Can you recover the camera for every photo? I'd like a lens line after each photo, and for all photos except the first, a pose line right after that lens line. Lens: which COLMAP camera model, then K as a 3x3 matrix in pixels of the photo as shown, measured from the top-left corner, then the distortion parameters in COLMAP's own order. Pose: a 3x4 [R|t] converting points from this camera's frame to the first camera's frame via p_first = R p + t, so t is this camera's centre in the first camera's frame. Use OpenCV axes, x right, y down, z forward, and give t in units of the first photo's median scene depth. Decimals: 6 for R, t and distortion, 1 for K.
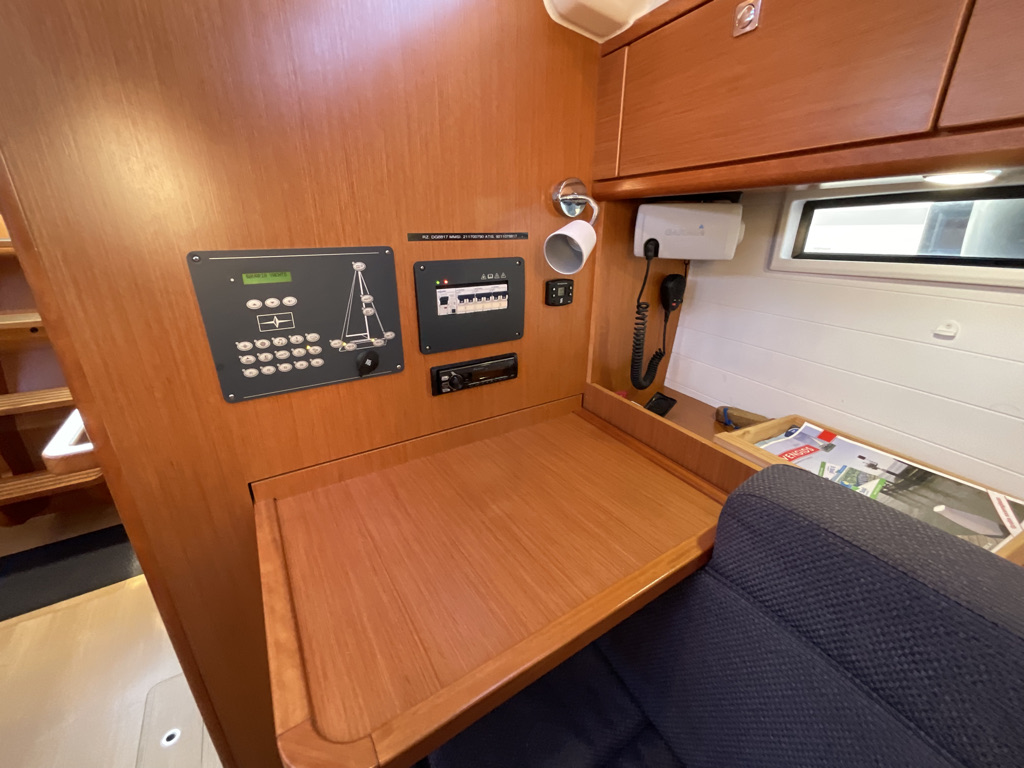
lens RADIAL K [[413.9, 0, 515.7], [0, 413.9, 384.1], [0, 0, 1]] dist [-0.002829, -0.001669]
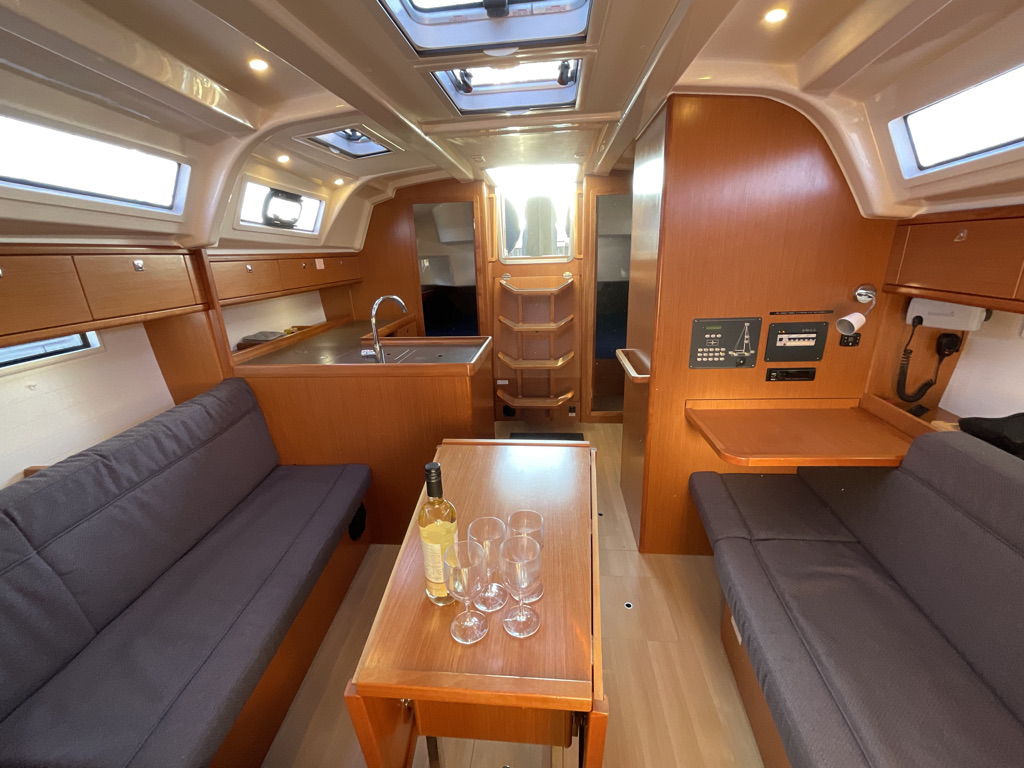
lens RADIAL K [[413.9, 0, 501.0], [0, 413.9, 386.0], [0, 0, 1]] dist [-0.002829, -0.001669]
pose [[0.771685, 0.154211, -0.617026, 0.082115], [-0.181316, 0.983242, 0.018975, 0.282893], [0.609612, 0.097234, 0.786714, -1.688963]]
